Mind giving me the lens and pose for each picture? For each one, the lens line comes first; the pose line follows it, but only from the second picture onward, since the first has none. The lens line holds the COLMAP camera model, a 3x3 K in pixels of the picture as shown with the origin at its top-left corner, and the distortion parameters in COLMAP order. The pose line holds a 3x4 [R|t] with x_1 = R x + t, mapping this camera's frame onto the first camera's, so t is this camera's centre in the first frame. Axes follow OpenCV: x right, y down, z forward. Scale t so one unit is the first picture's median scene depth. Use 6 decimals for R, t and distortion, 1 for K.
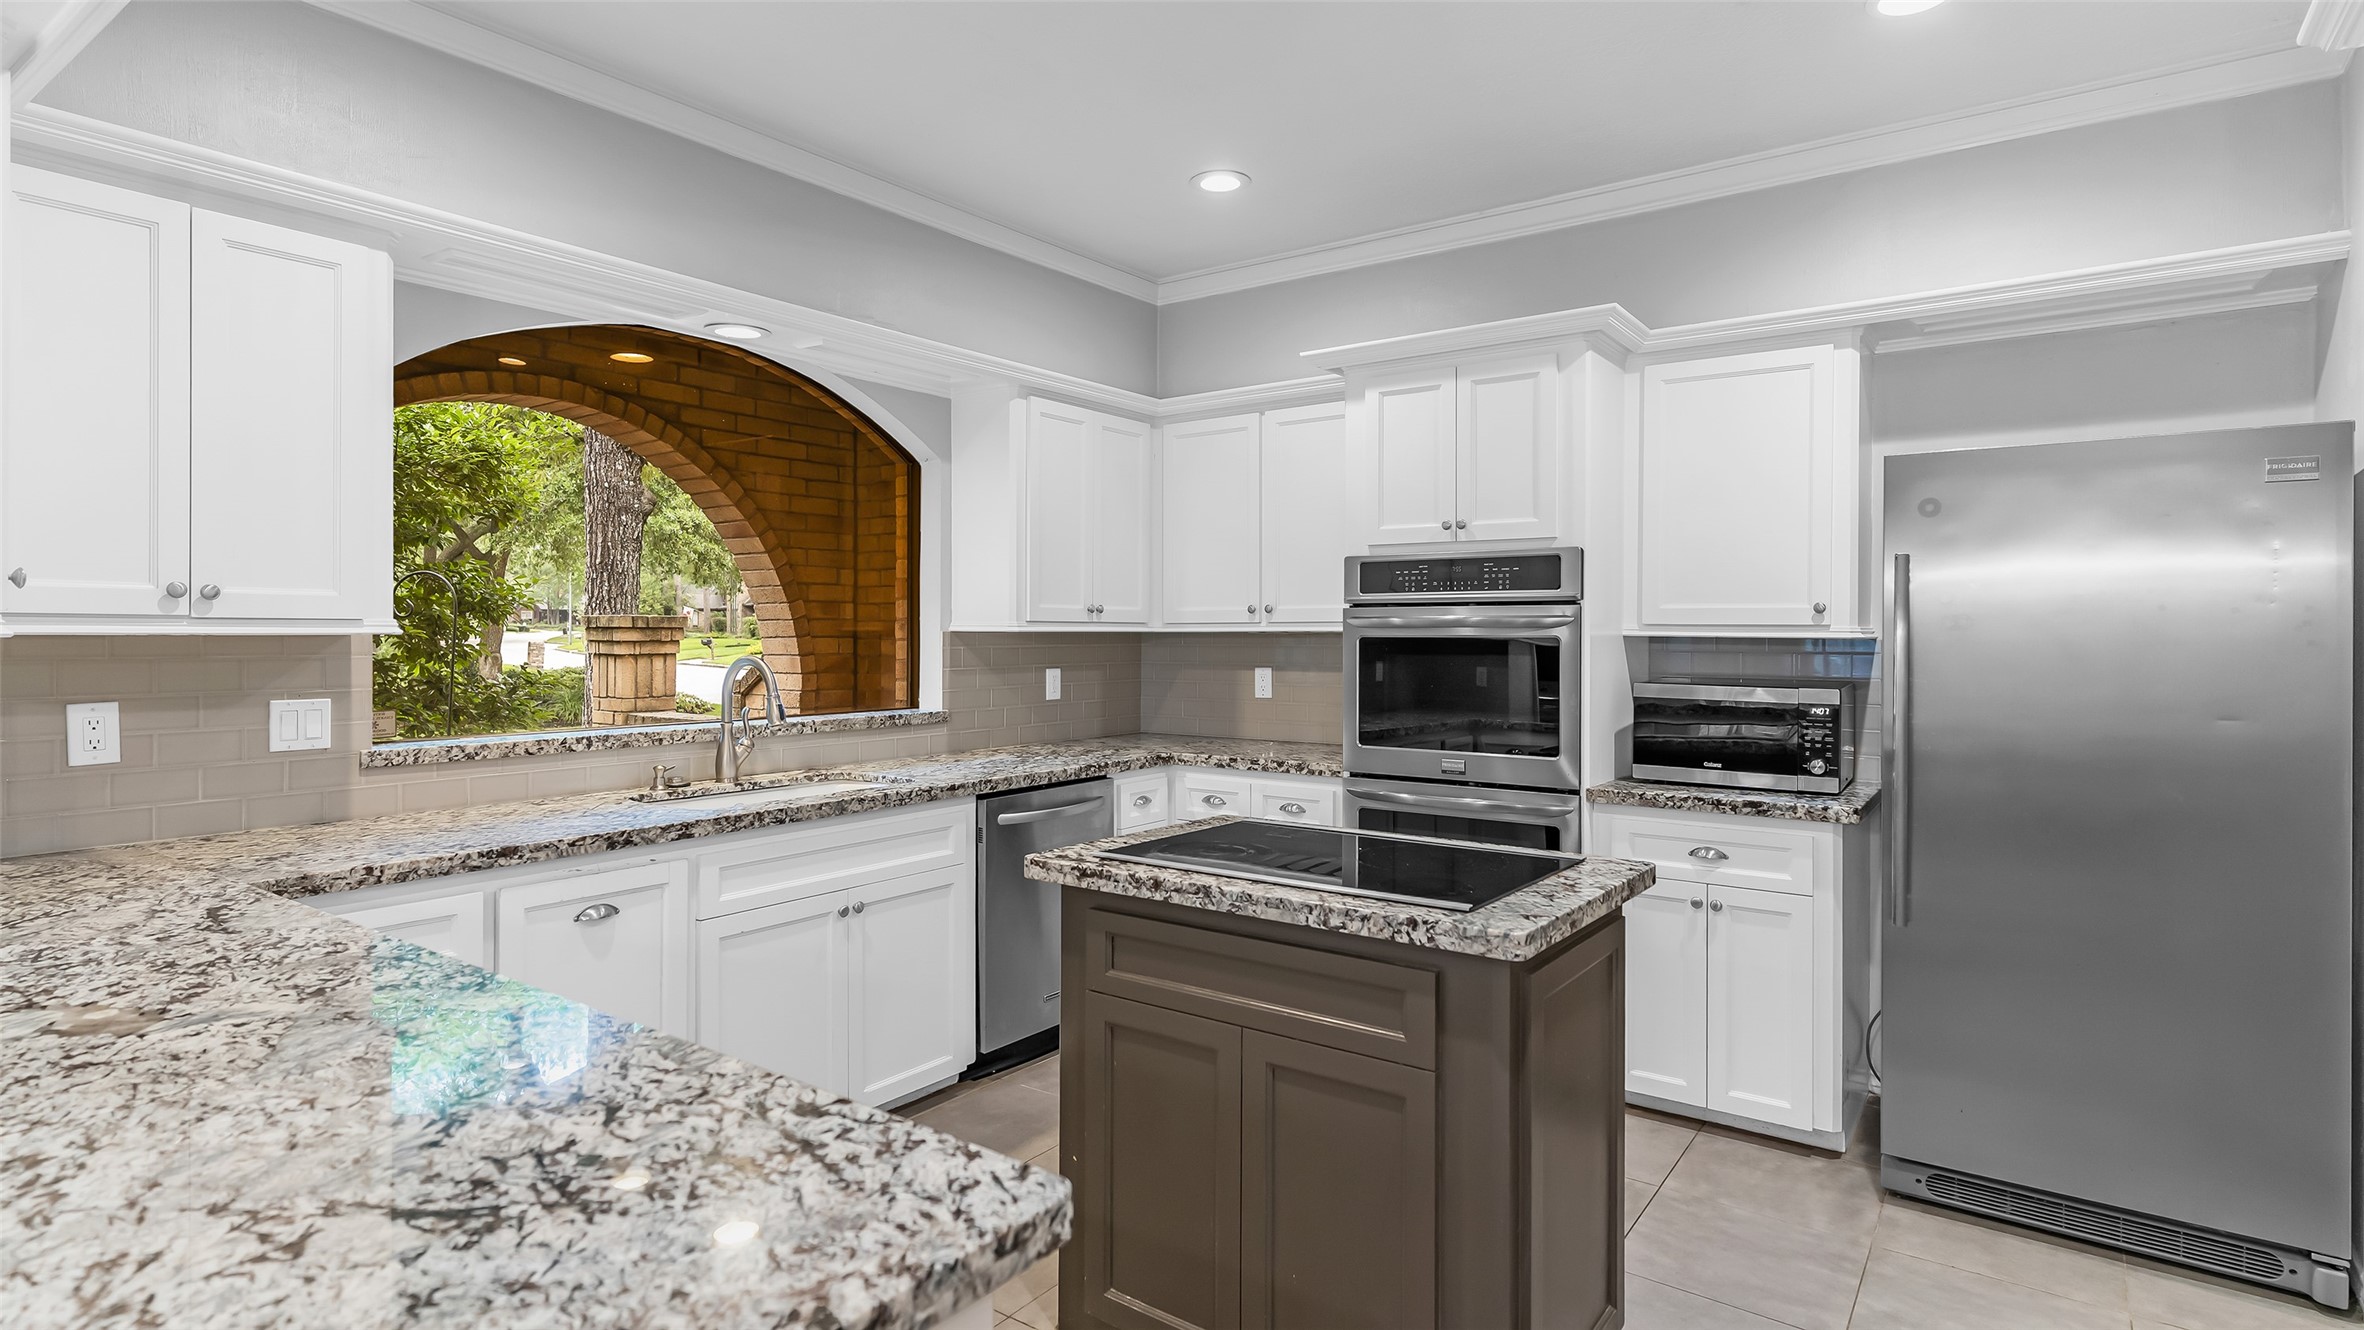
lens RADIAL K [[1185.0, 0, 1179.8], [0, 1185.0, 634.6], [0, 0, 1]] dist [0.005687, 0.000841]
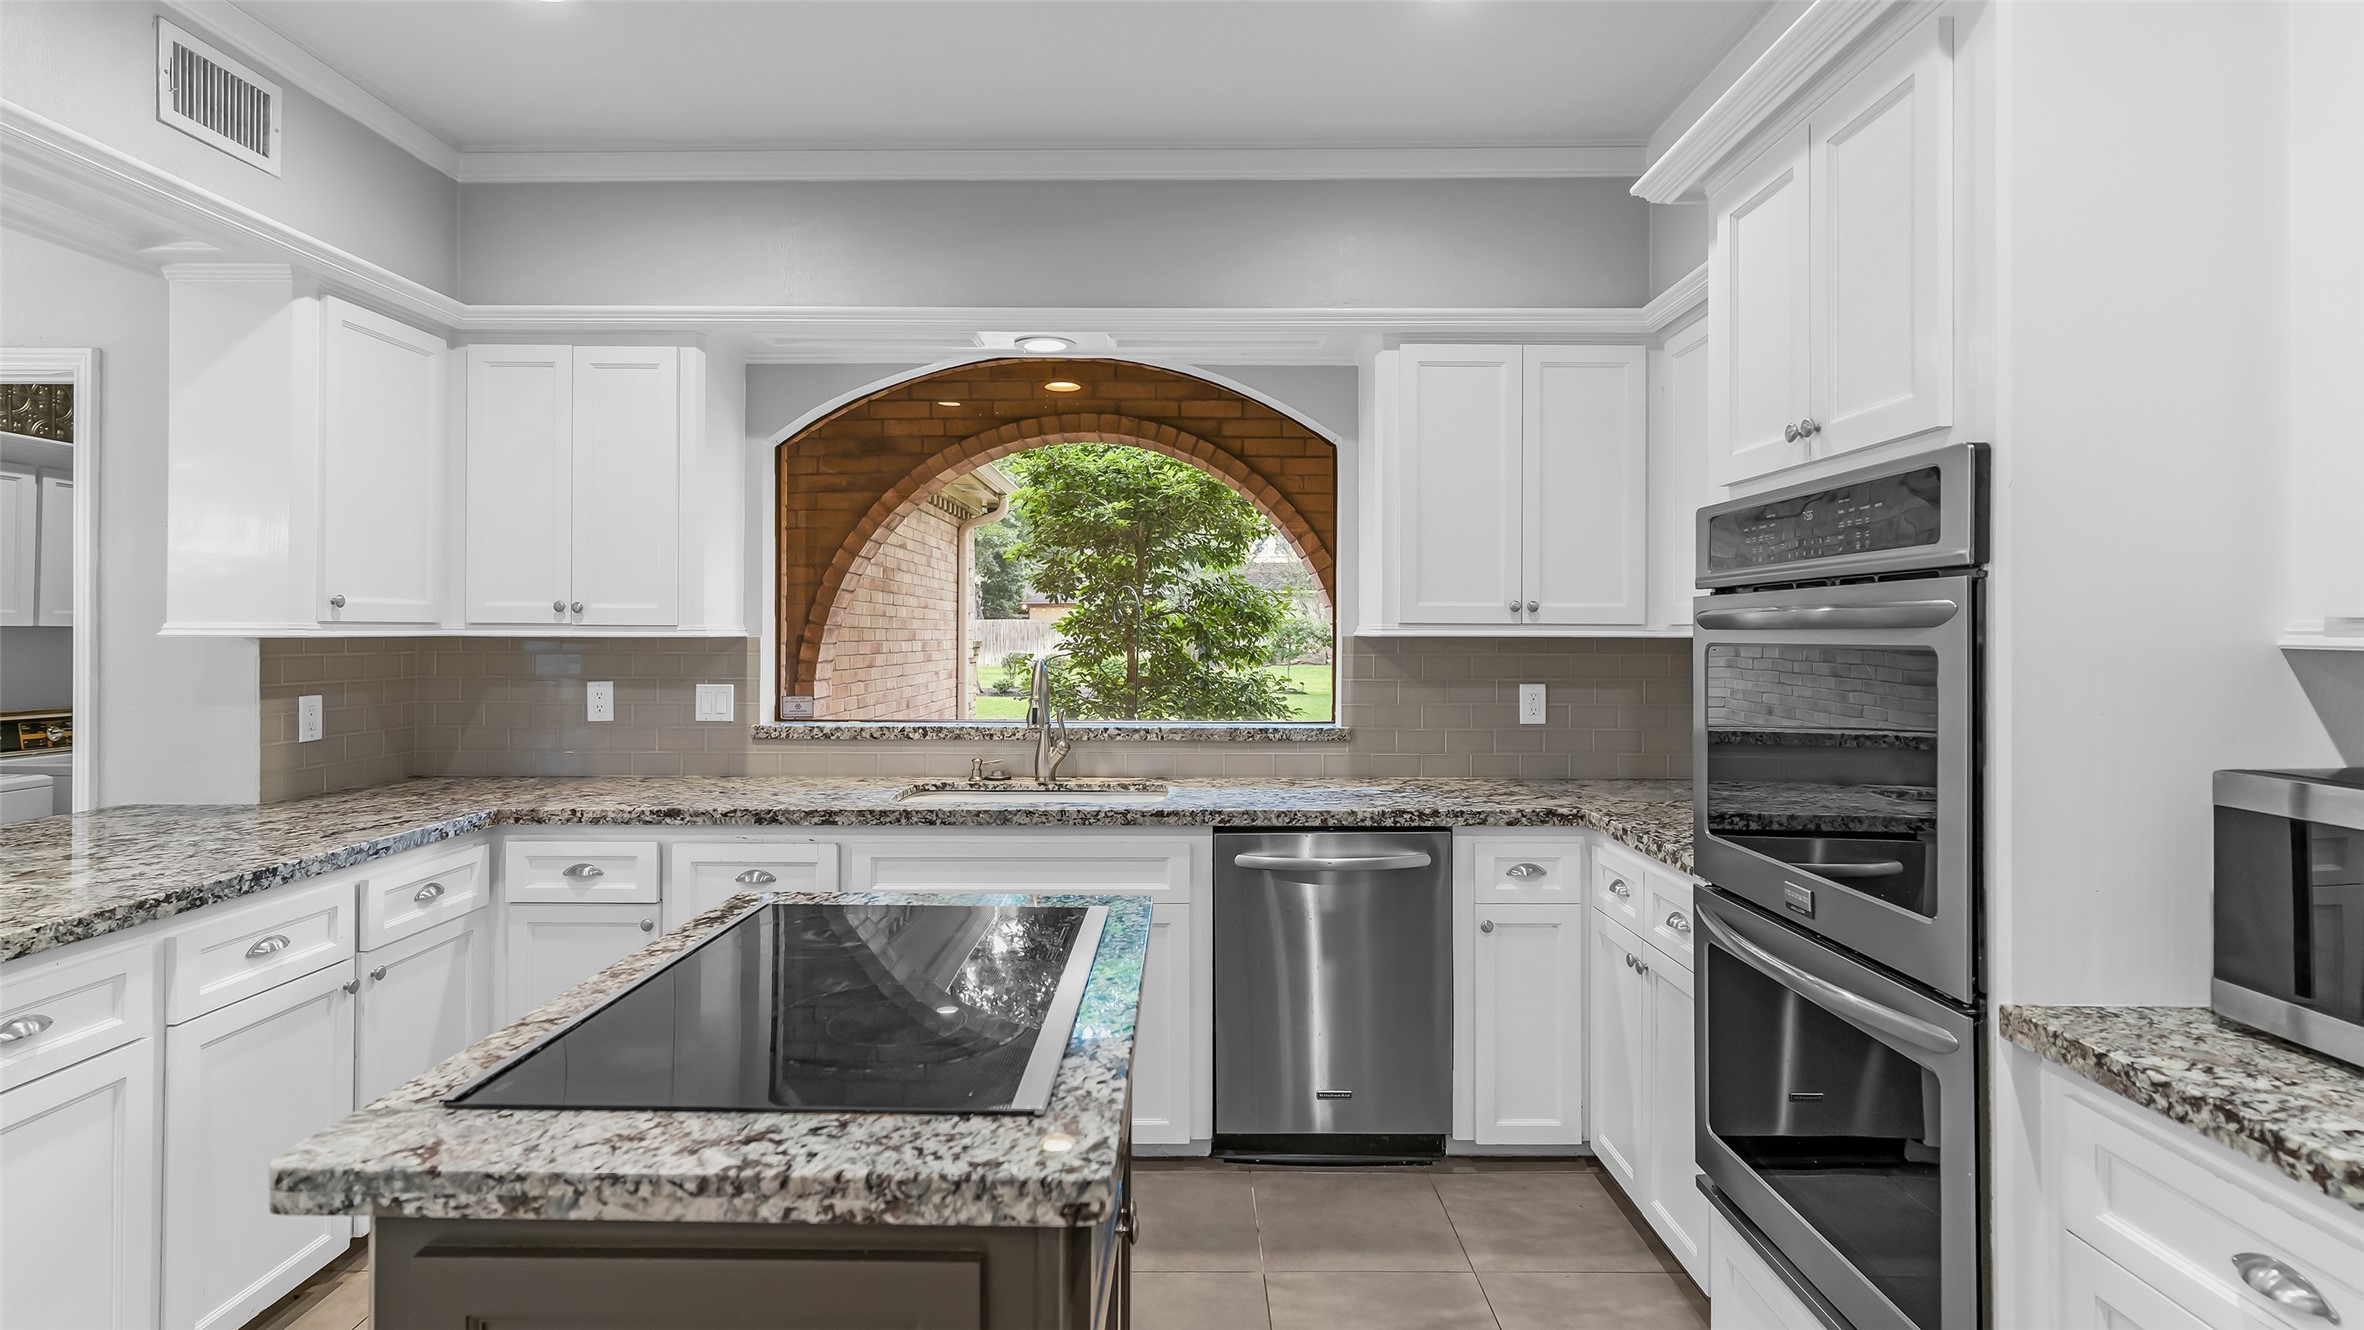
lens RADIAL K [[1136.9, 0, 1179.4], [0, 1136.9, 632.0], [0, 0, 1]] dist [0.004327, 0.000543]
pose [[0.590765, -0.001300, -0.806842, 0.471046], [-0.004089, 0.999981, -0.004605, -0.001620], [0.806833, 0.006020, 0.590749, 0.486977]]
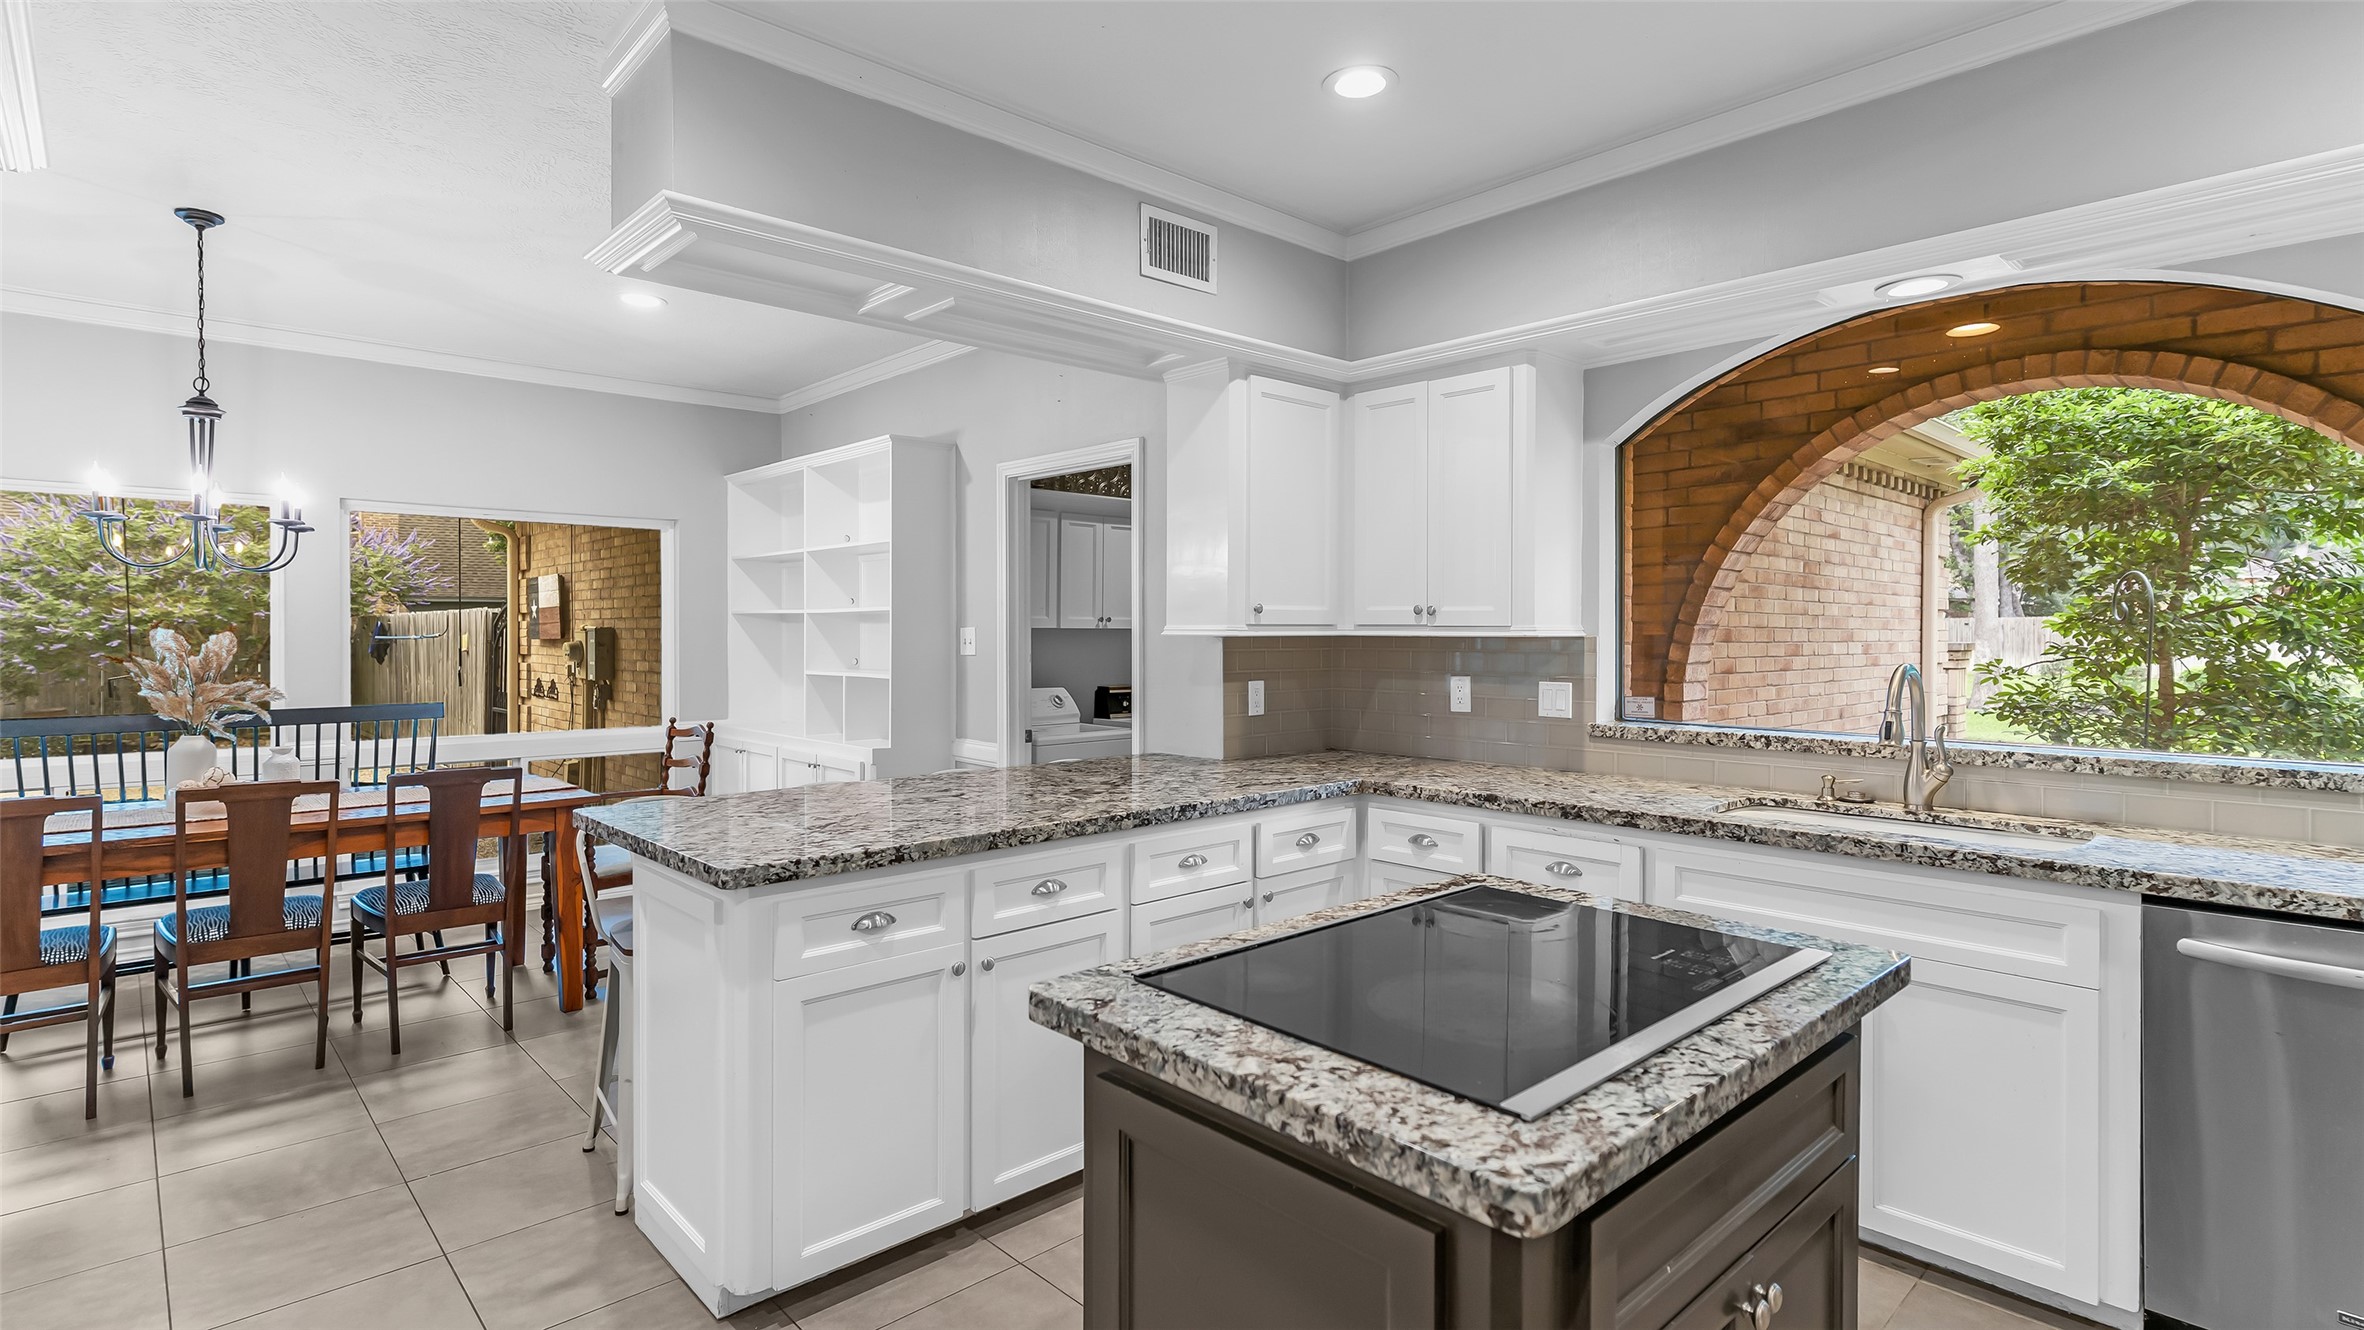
lens RADIAL K [[1136.9, 0, 1185.4], [0, 1136.9, 646.1], [0, 0, 1]] dist [0.004327, 0.000543]
pose [[-0.176245, 0.010125, -0.984294, 0.510931], [-0.005381, 0.999922, 0.011249, -0.001565], [0.984332, 0.007279, -0.176176, 0.594607]]
